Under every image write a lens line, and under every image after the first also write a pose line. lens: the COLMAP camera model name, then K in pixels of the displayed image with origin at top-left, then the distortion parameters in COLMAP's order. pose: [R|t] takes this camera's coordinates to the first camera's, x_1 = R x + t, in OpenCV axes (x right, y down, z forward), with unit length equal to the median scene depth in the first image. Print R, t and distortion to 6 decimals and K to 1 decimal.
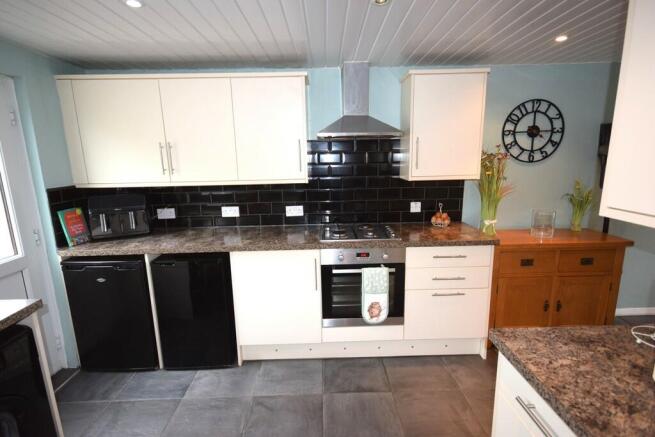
lens RADIAL K [[321.6, 0, 327.5], [0, 321.6, 218.5], [0, 0, 1]] dist [0.016907, 0.000507]
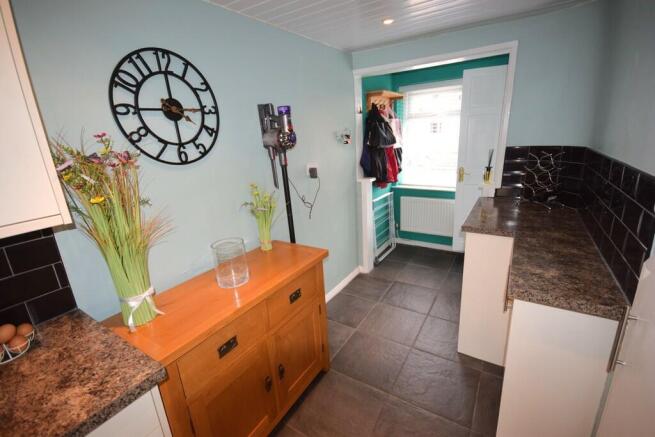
lens RADIAL K [[305.7, 0, 332.3], [0, 305.7, 217.5], [0, 0, 1]] dist [0.000847, 0.000130]
pose [[0.555798, -0.233791, 0.797766, 0.363235], [0.219651, 0.966837, 0.130310, -0.107901], [-0.801774, 0.102804, 0.588718, 0.547509]]
